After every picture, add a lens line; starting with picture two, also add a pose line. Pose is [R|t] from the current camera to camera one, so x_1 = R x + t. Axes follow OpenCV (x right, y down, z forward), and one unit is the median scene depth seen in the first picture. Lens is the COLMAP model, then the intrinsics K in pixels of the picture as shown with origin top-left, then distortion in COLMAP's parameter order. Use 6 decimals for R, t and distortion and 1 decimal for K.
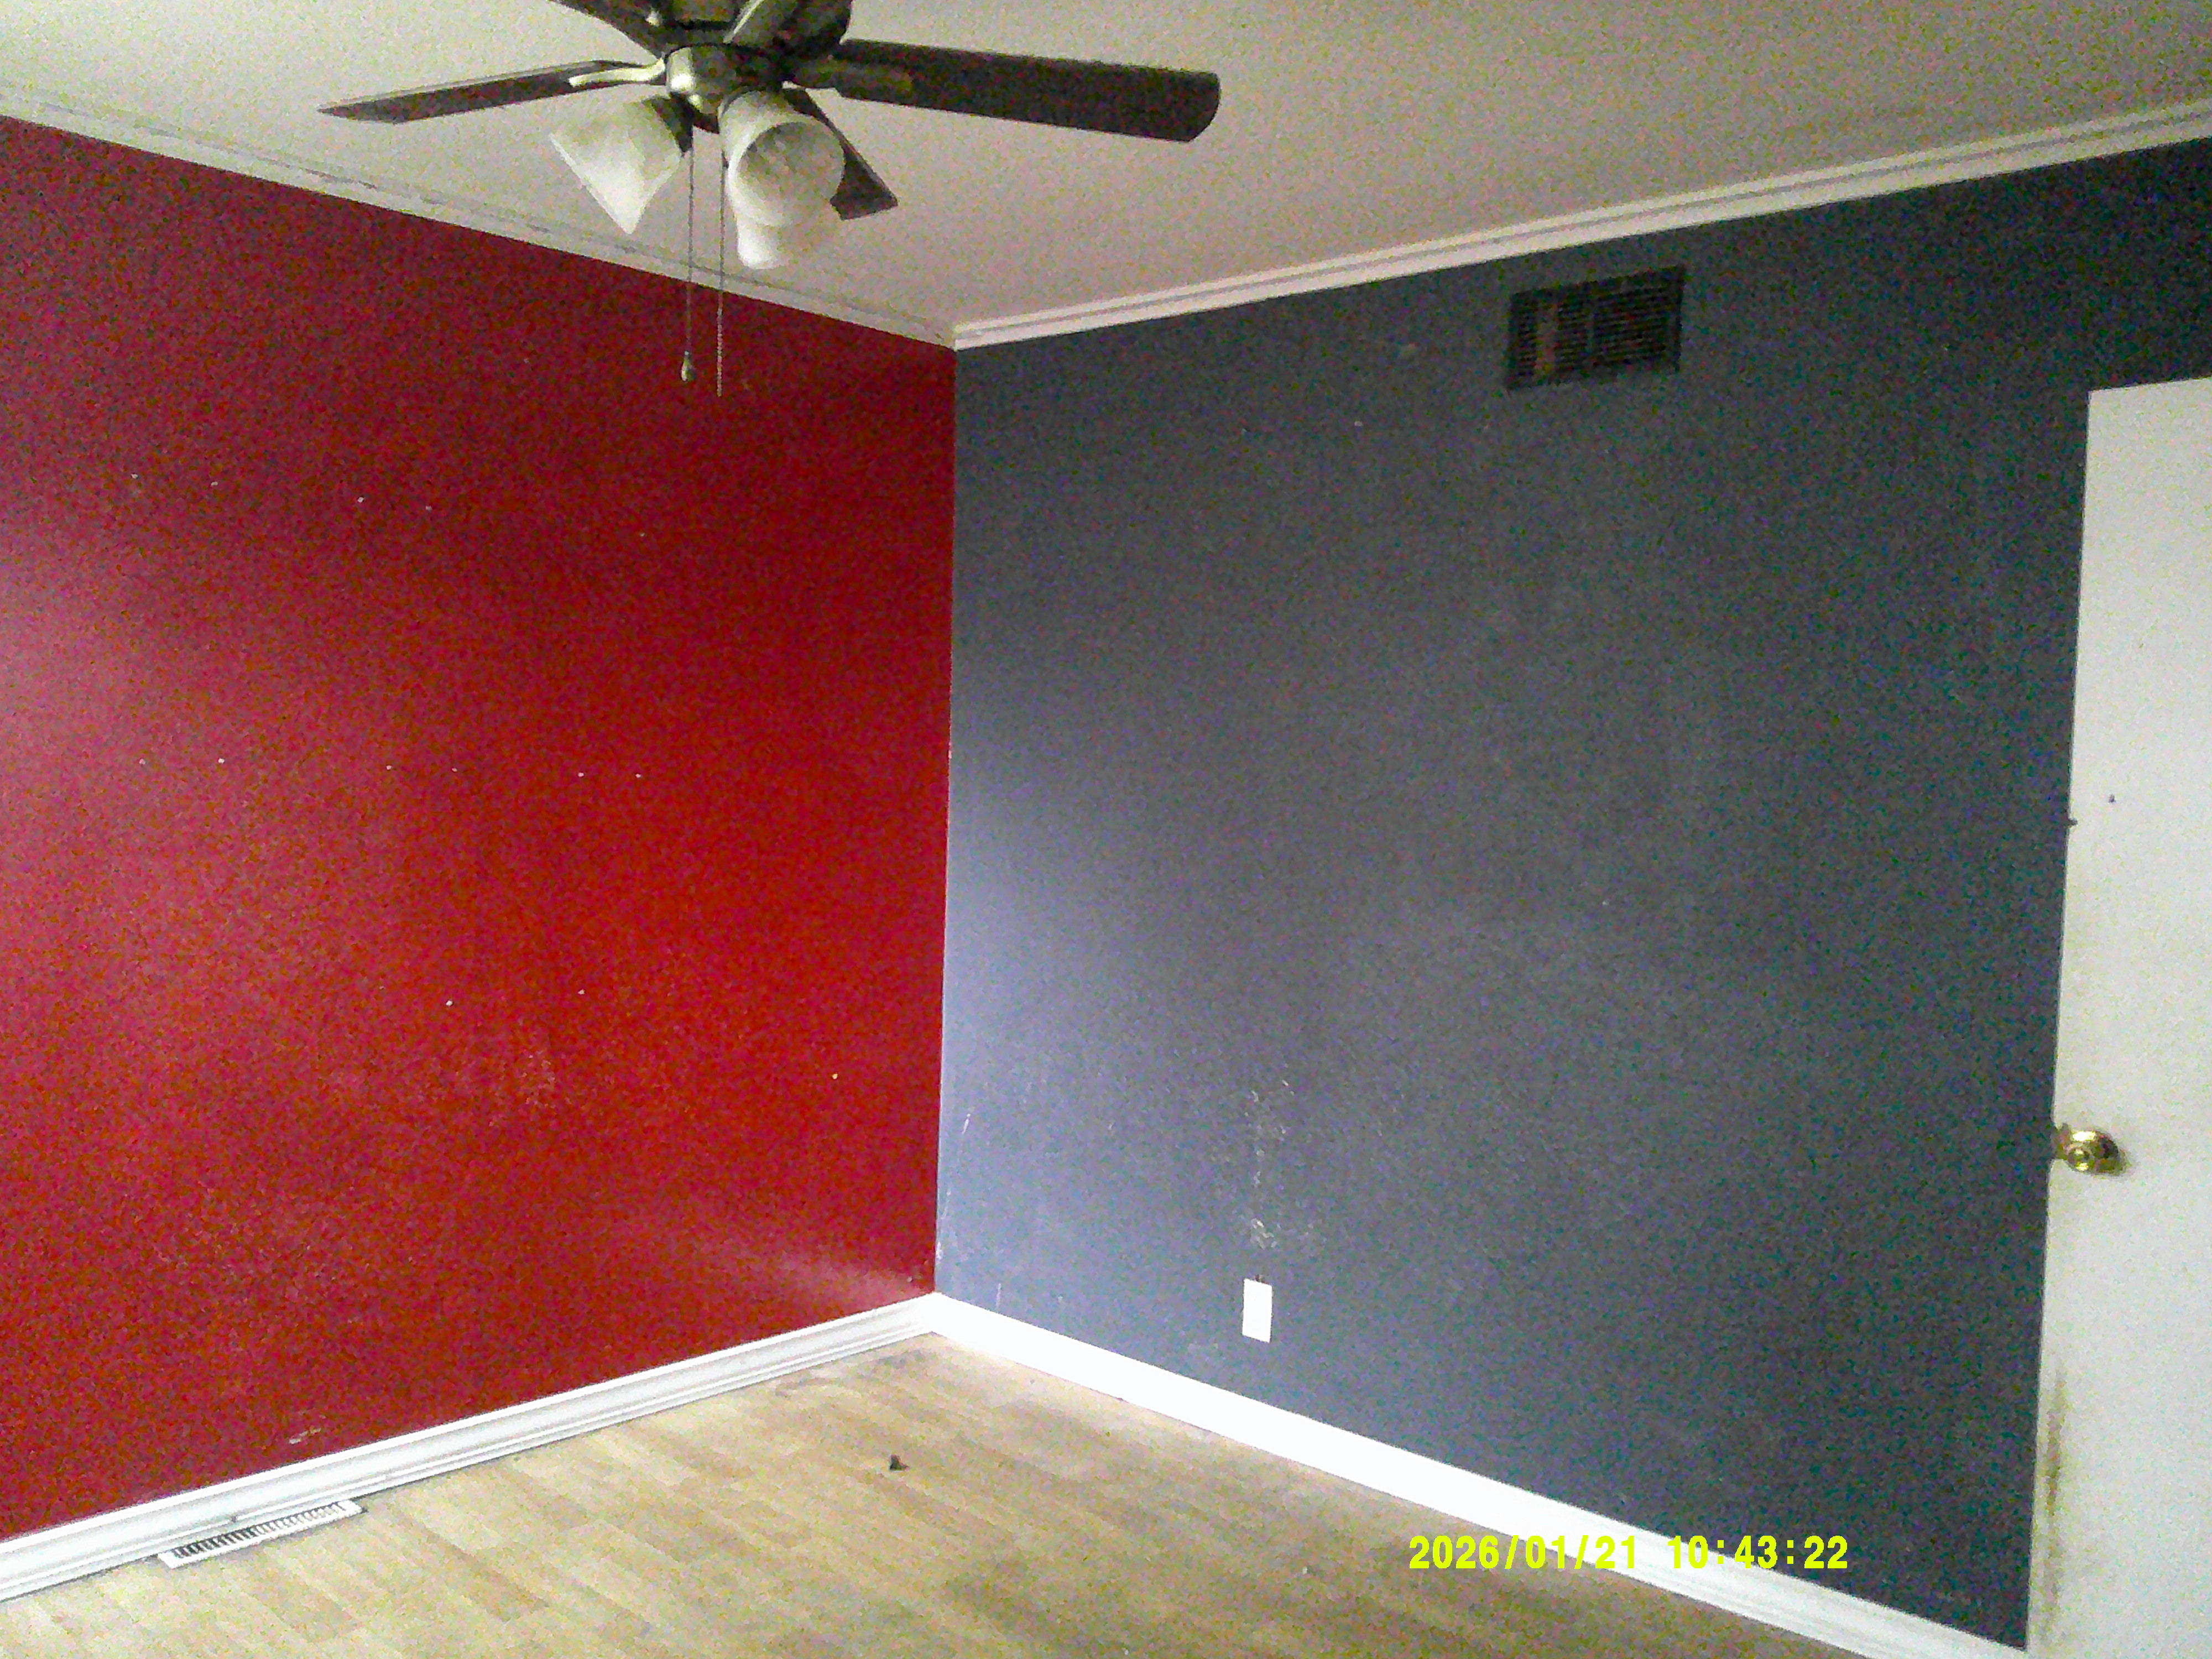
lens RADIAL K [[1806.8, 0, 1157.8], [0, 1806.8, 839.8], [0, 0, 1]] dist [0.059666, -0.110318]
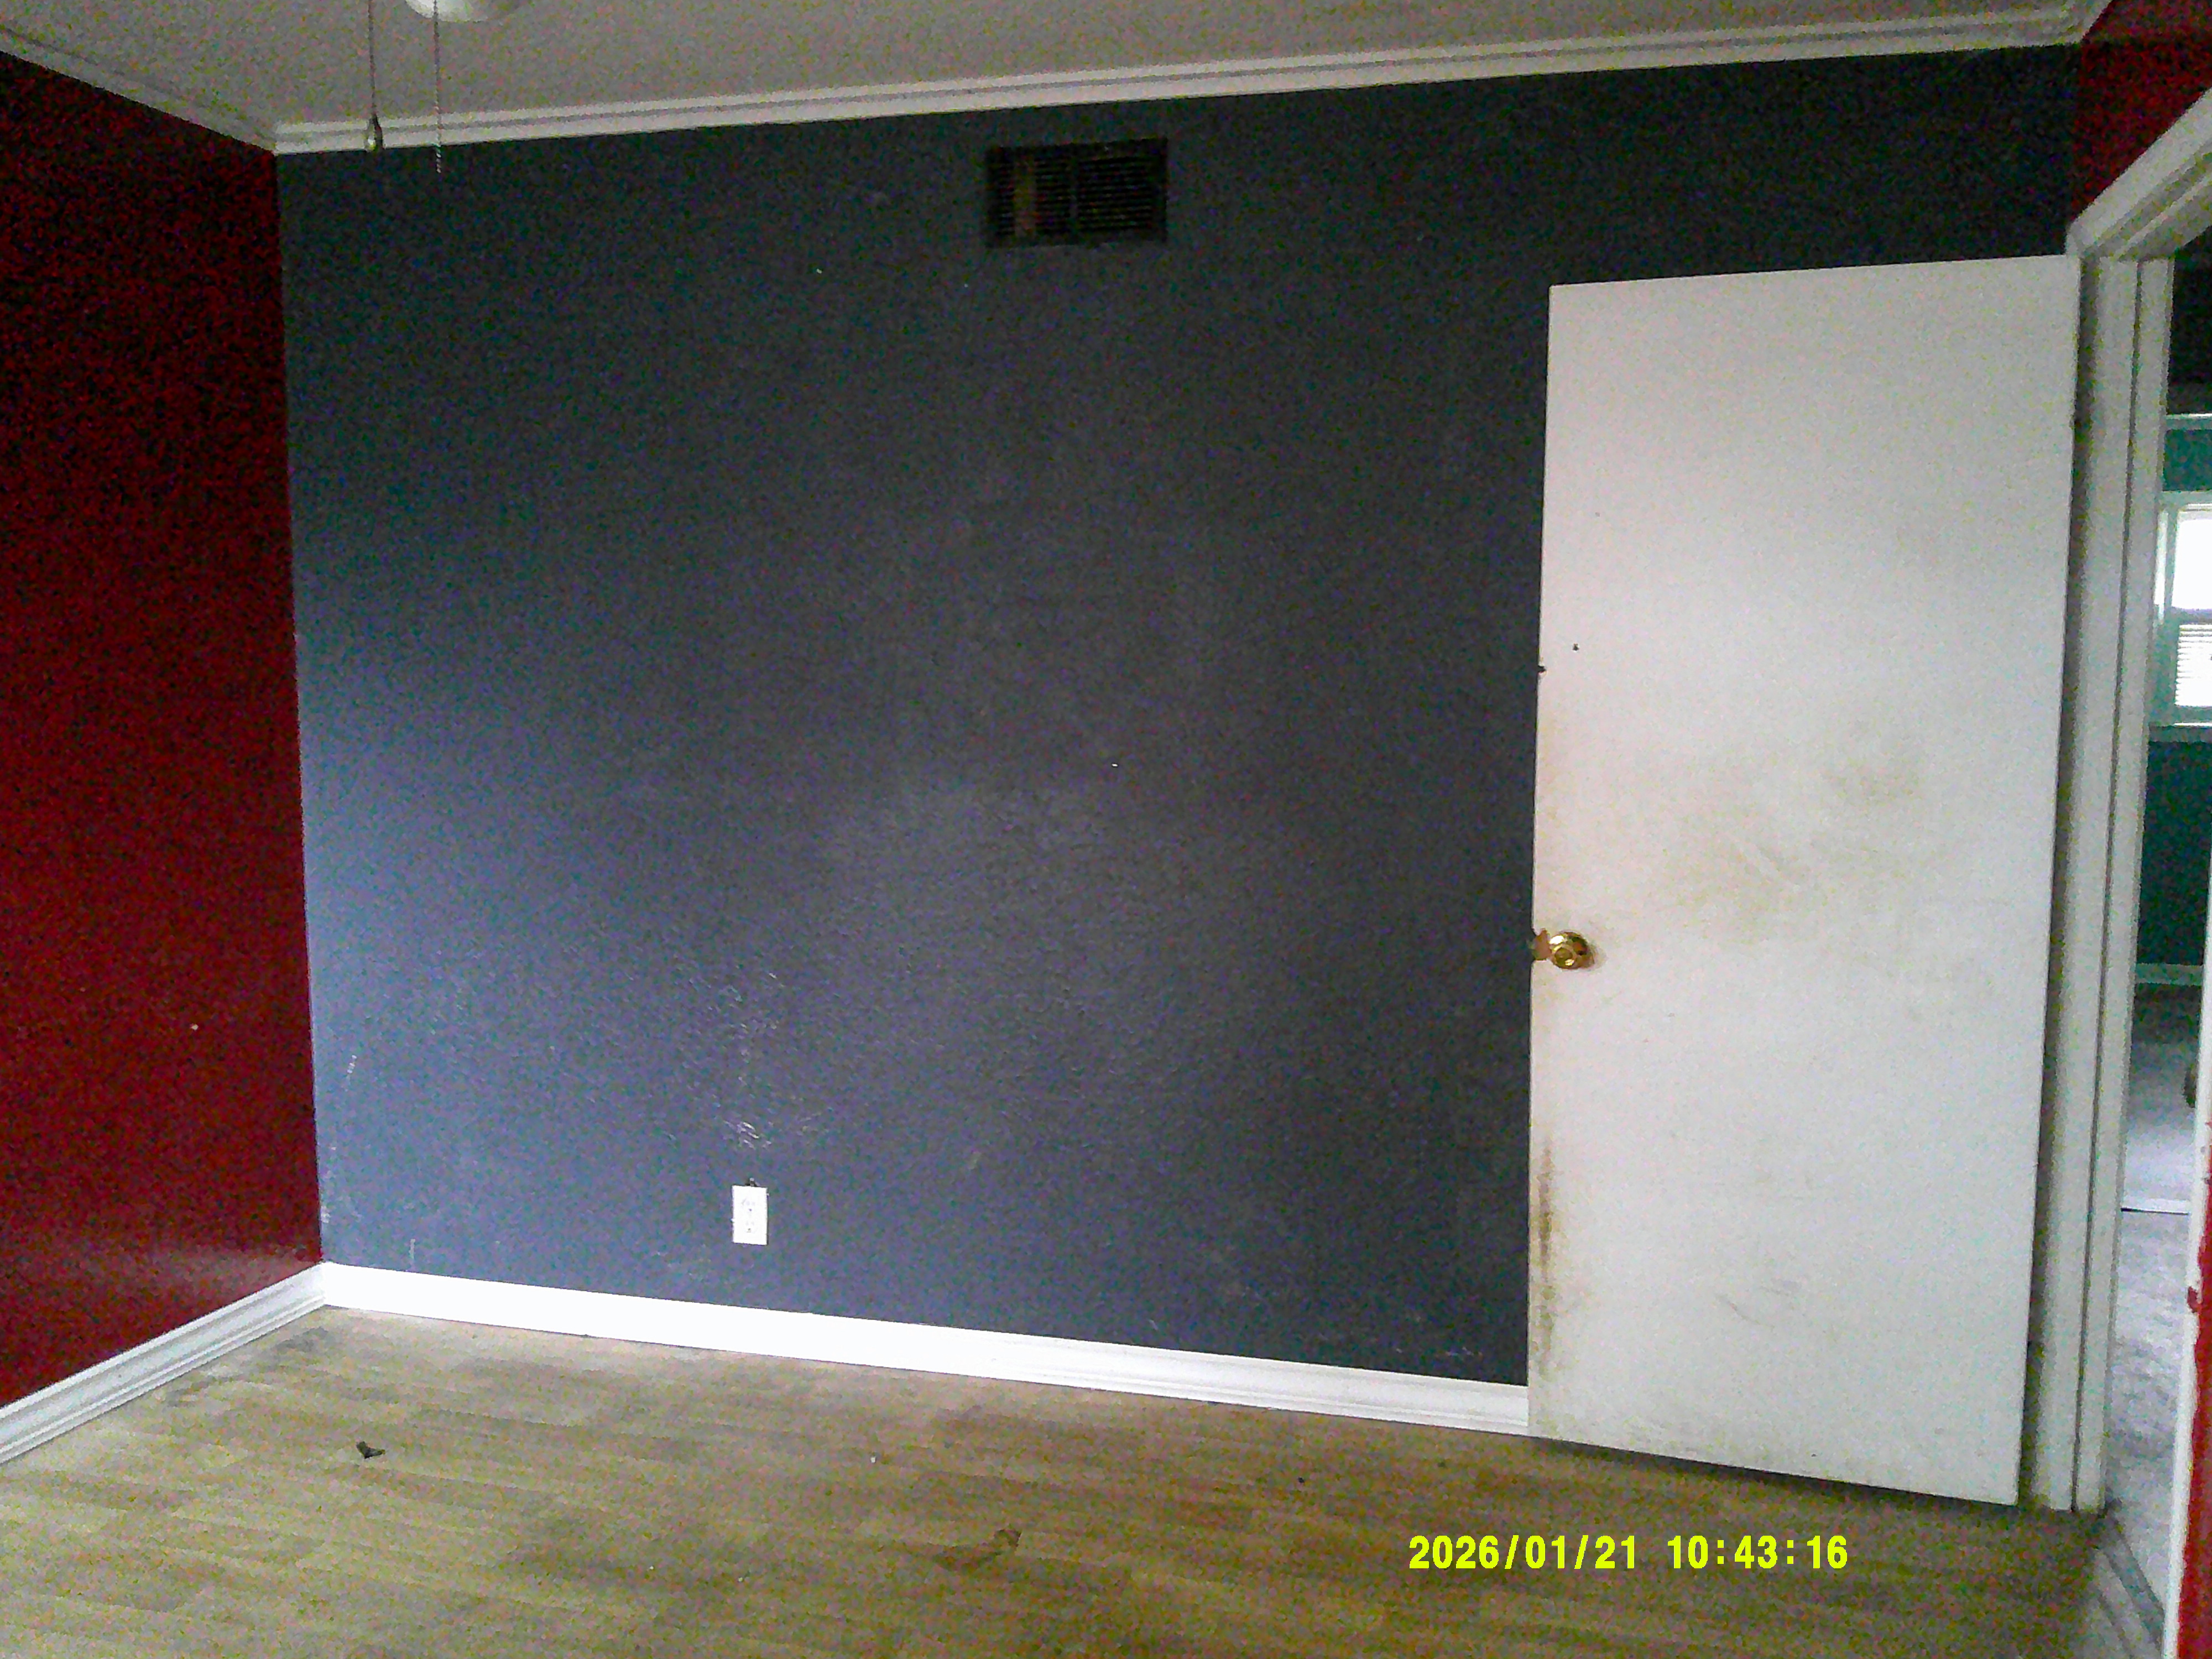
lens RADIAL K [[1800.2, 0, 1160.3], [0, 1800.2, 850.6], [0, 0, 1]] dist [0.033231, -0.075420]
pose [[0.890837, -0.068778, 0.449086, -0.177462], [0.041159, 0.996628, 0.070990, 0.010784], [-0.452455, -0.044756, 0.890664, 0.070612]]
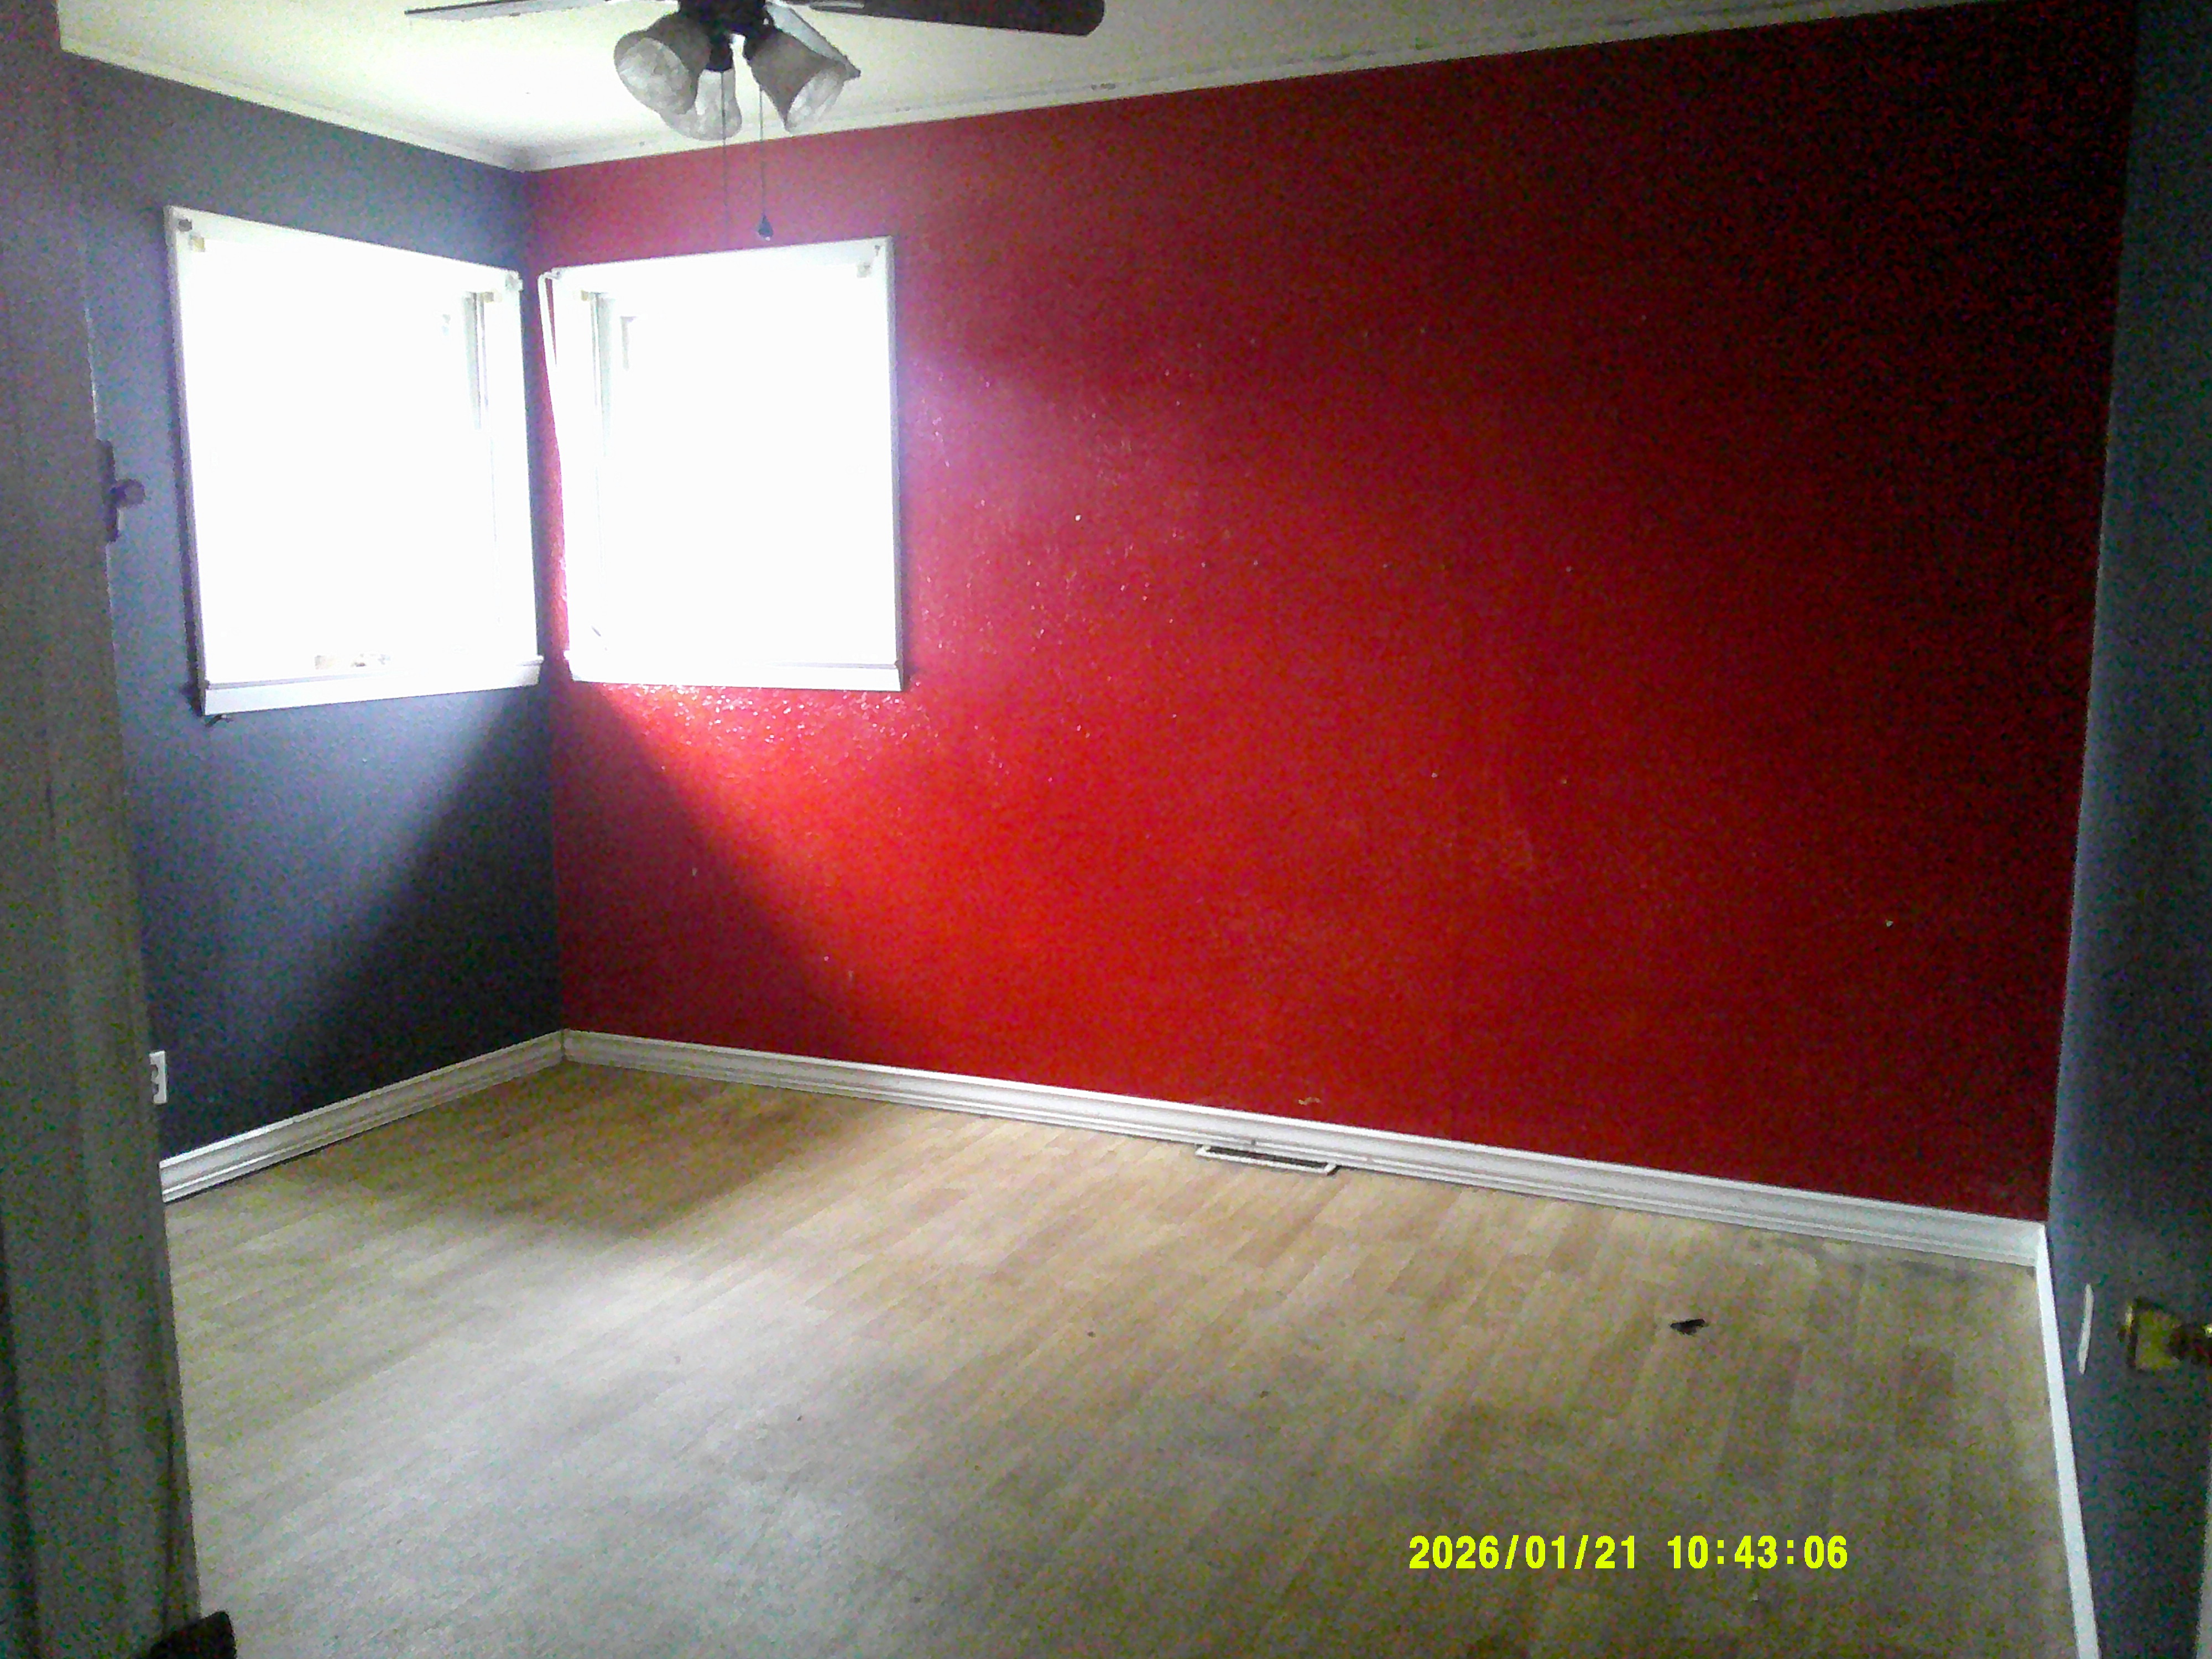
lens RADIAL K [[1806.8, 0, 1157.8], [0, 1806.8, 839.8], [0, 0, 1]] dist [0.059666, -0.110318]
pose [[0.293339, 0.114905, -0.949078, 0.623689], [-0.037107, 0.993371, 0.108799, 0.012856], [0.955288, 0.003303, 0.295658, 0.487246]]
